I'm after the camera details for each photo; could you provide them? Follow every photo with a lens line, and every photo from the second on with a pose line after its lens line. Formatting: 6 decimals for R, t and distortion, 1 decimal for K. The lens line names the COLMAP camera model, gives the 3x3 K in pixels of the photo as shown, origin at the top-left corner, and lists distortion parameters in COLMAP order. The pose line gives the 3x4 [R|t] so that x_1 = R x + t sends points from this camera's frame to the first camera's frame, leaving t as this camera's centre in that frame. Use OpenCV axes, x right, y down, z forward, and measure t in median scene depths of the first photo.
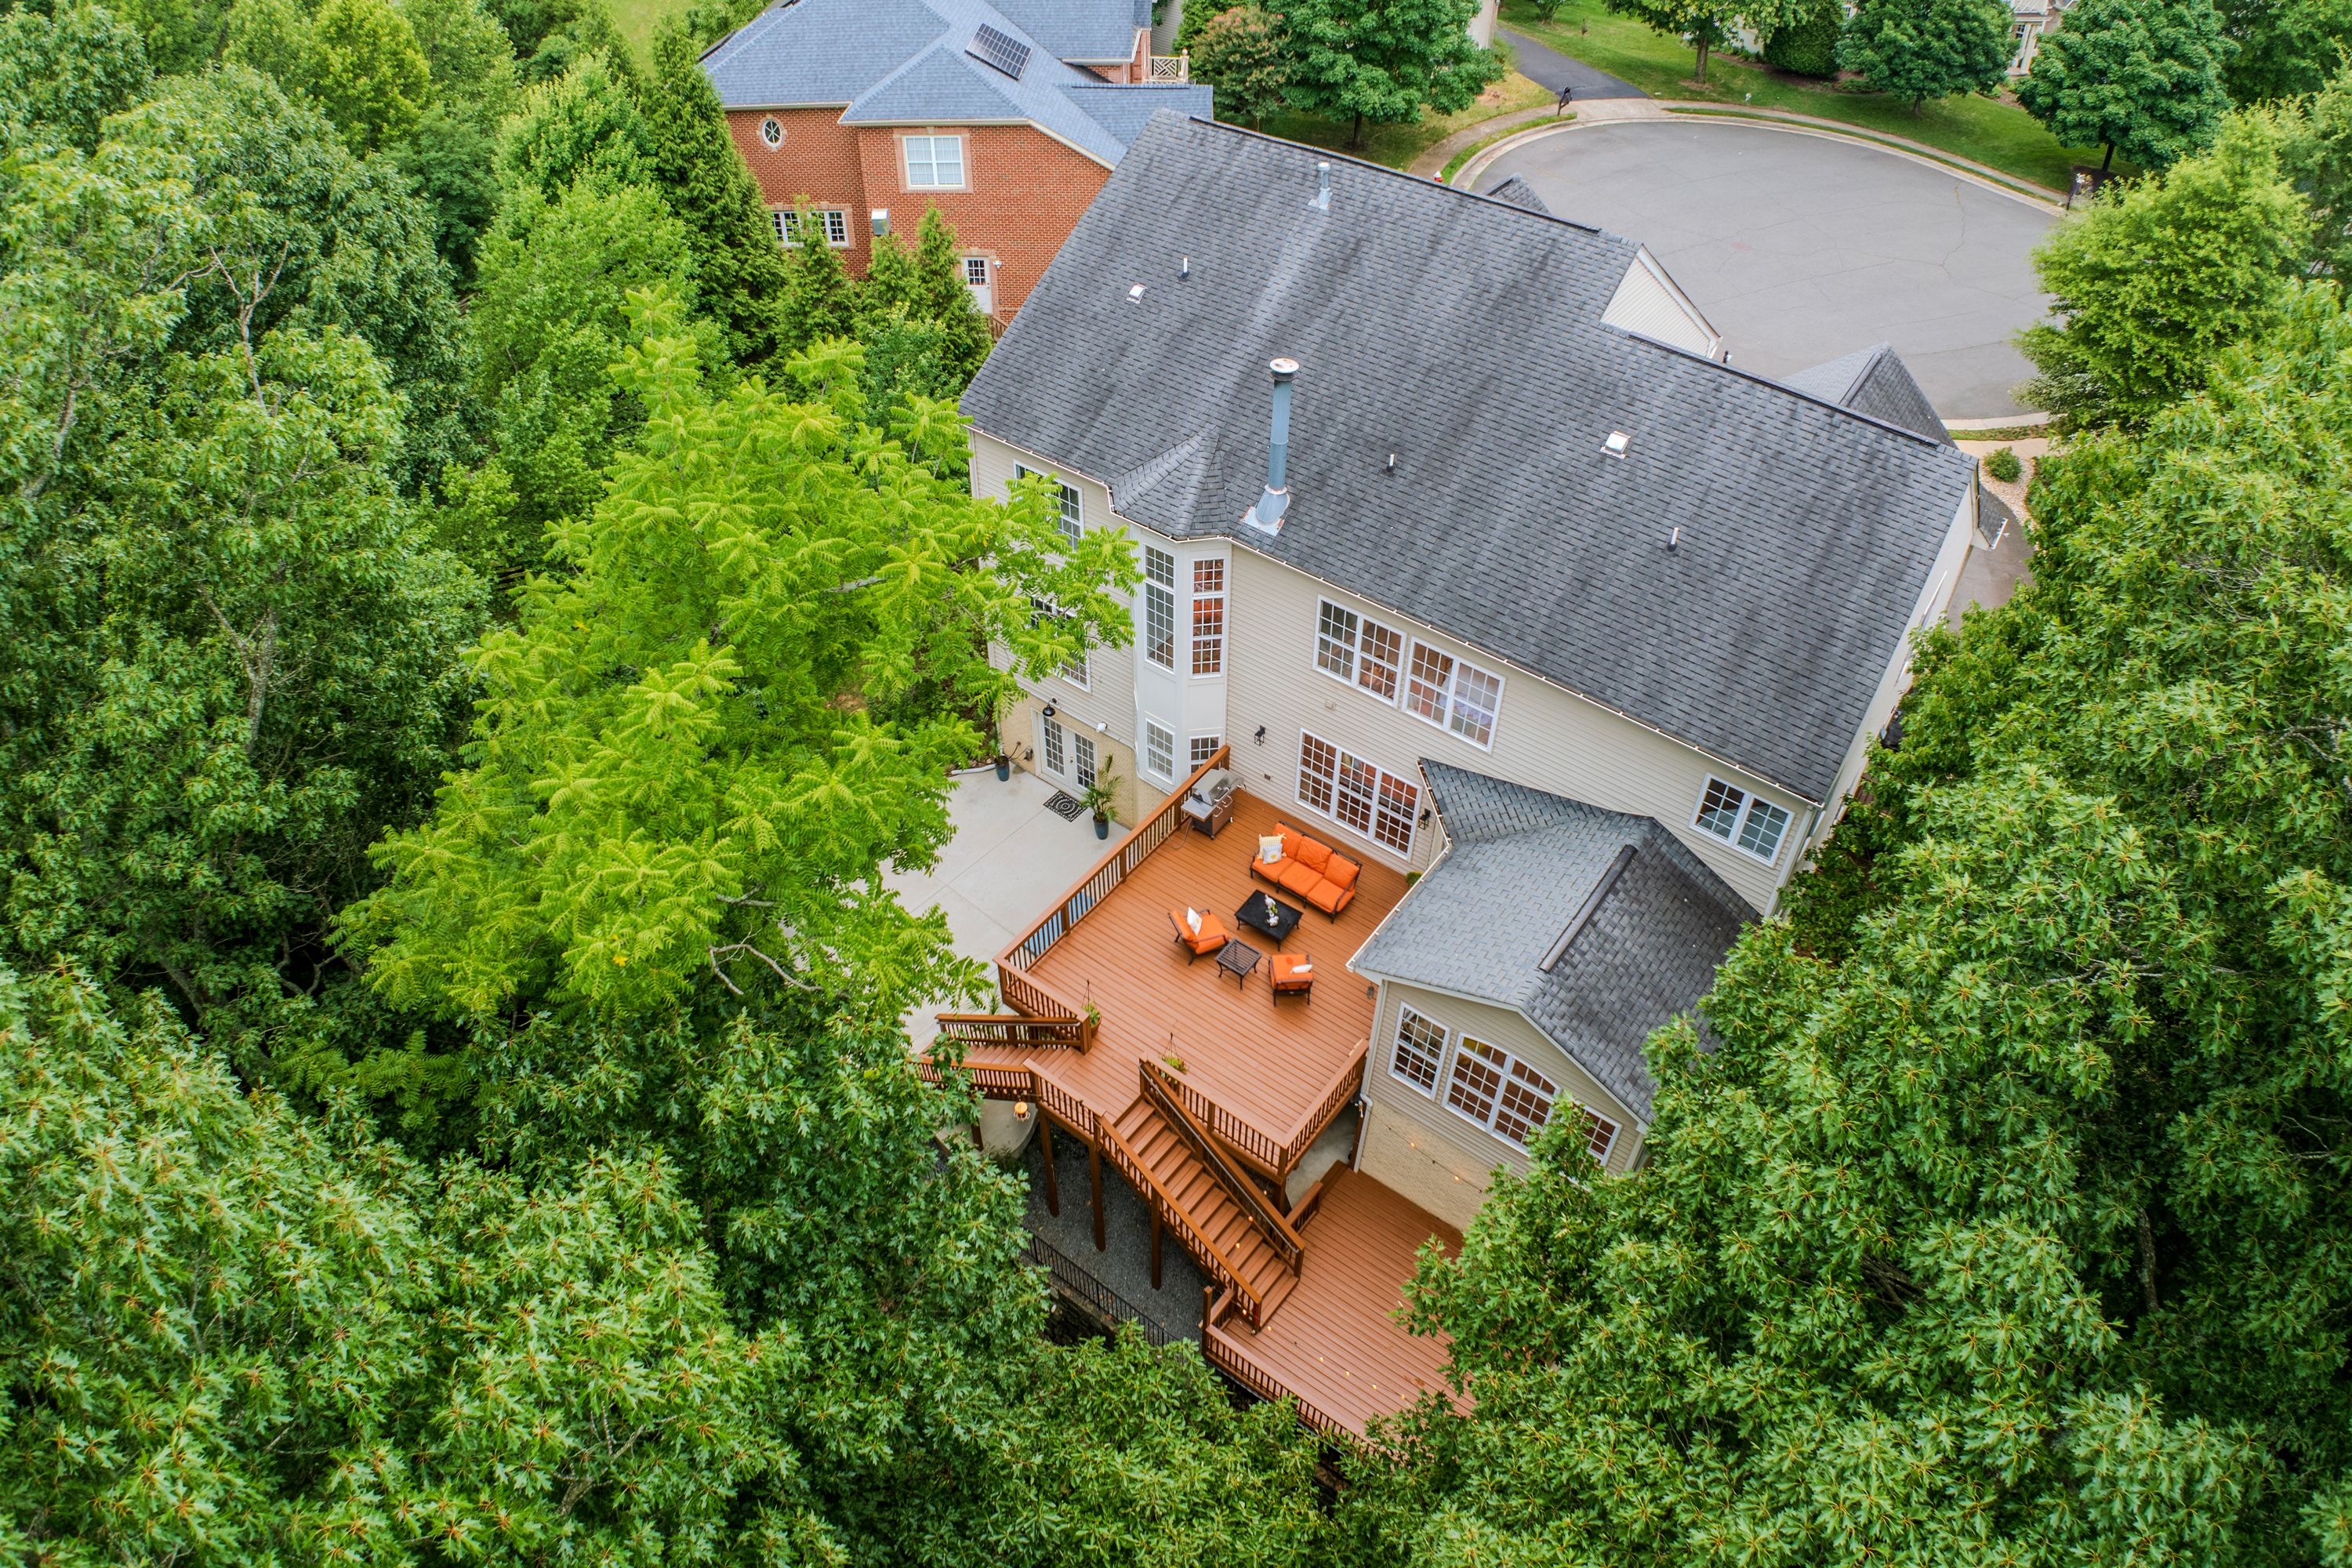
lens RADIAL K [[1501.9, 0, 1194.0], [0, 1501.9, 767.9], [0, 0, 1]] dist [0.000505, 0.000532]
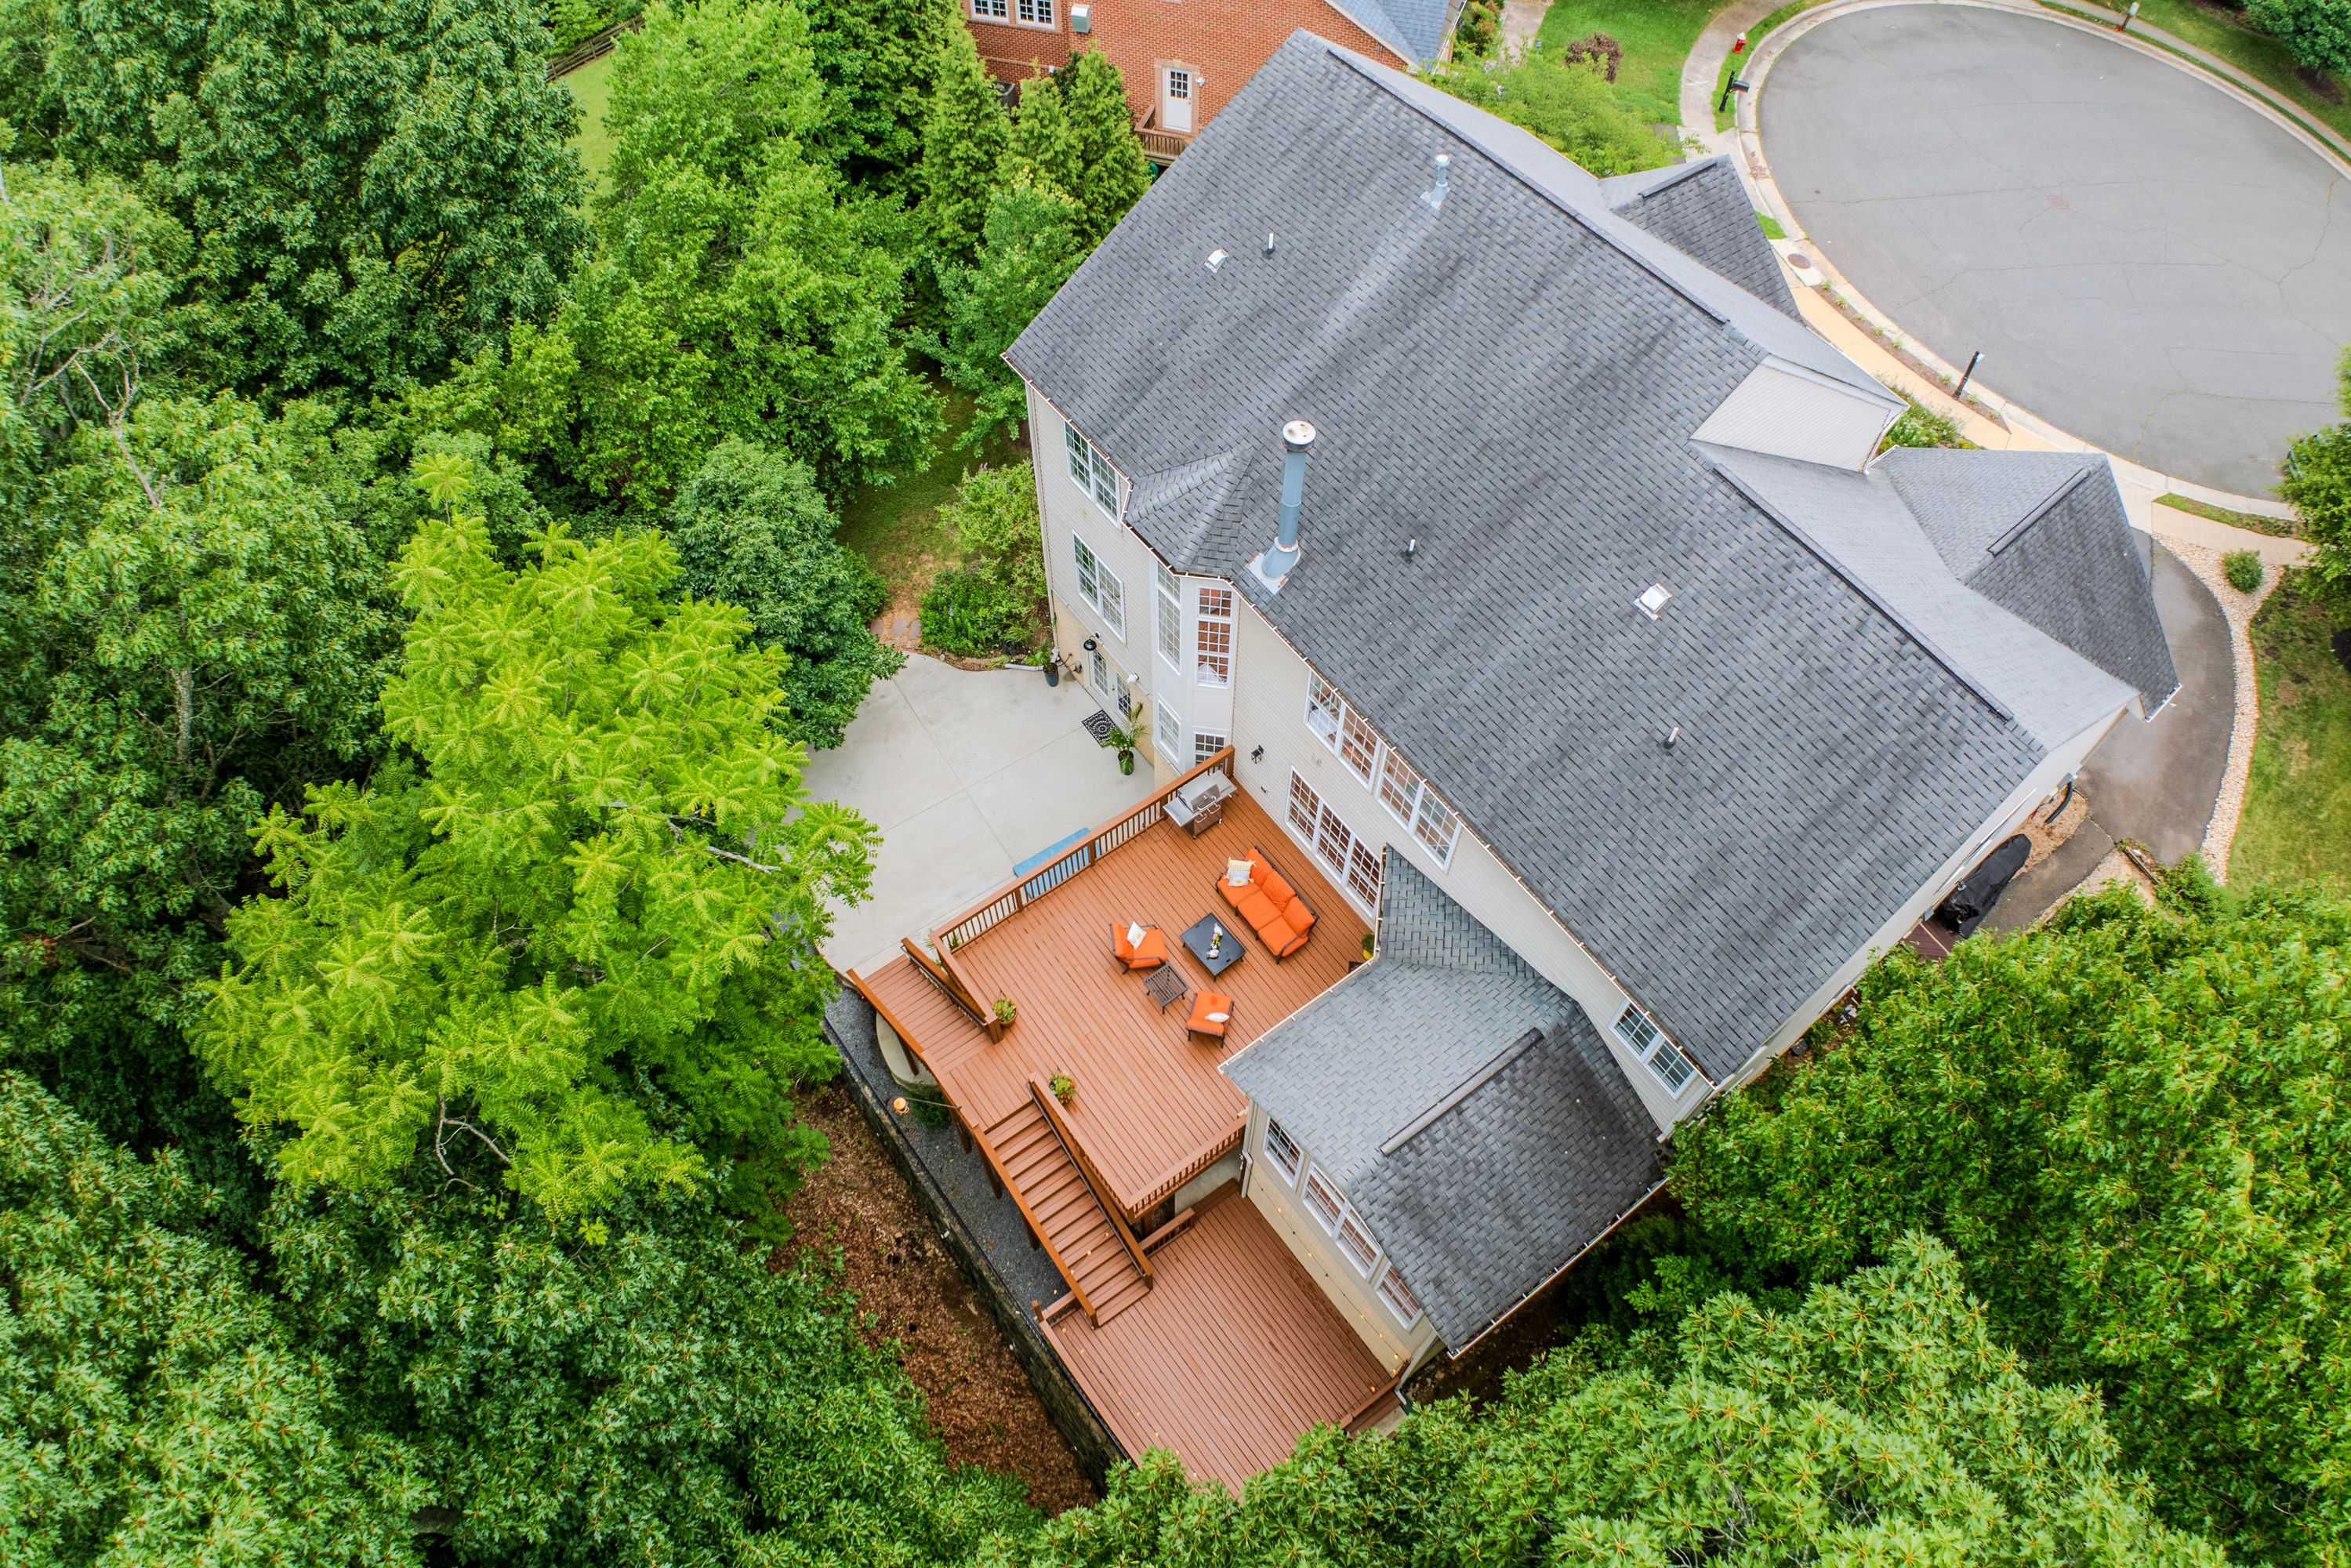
lens RADIAL K [[1501.4, 0, 1157.6], [0, 1501.4, 784.6], [0, 0, 1]] dist [0.000505, 0.000532]
pose [[0.953113, 0.242518, -0.180997, 0.170585], [-0.192565, 0.947449, 0.255459, -0.249658], [0.233439, -0.208628, 0.949726, 0.081342]]
